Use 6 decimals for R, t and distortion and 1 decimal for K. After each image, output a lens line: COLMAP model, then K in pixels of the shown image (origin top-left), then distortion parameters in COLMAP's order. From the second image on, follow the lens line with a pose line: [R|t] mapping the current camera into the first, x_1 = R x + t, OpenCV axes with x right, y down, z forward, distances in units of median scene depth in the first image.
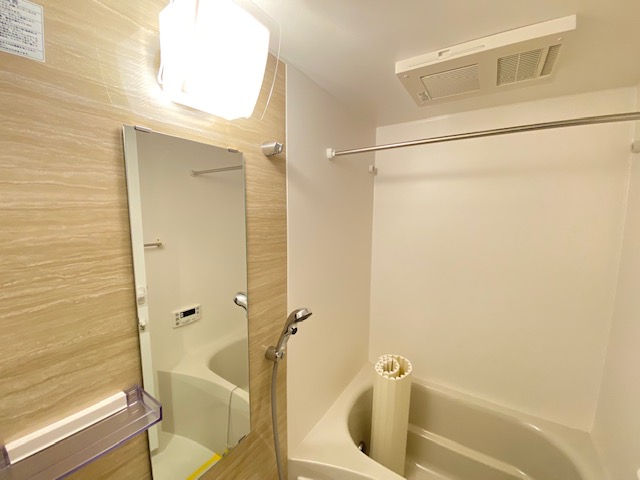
lens RADIAL K [[261.2, 0, 318.3], [0, 261.2, 240.8], [0, 0, 1]] dist [0.022633, -0.021356]
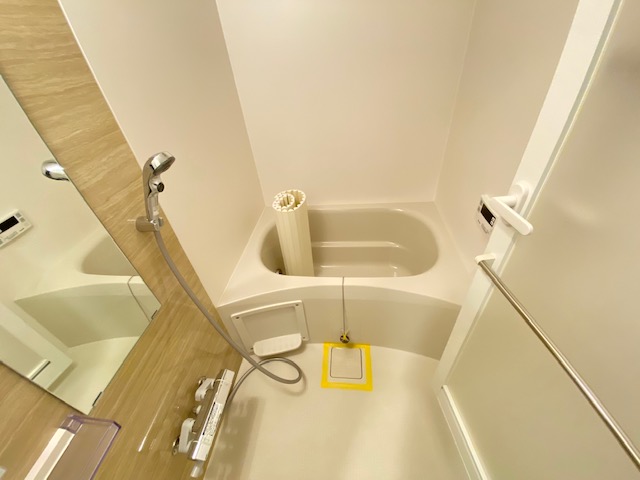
lens RADIAL K [[261.2, 0, 318.3], [0, 261.2, 240.8], [0, 0, 1]] dist [0.022633, -0.021356]
pose [[0.880388, -0.358845, 0.310076, 0.018925], [0.150985, 0.831876, 0.534028, 0.124281], [-0.449578, -0.423335, 0.786554, 0.116321]]
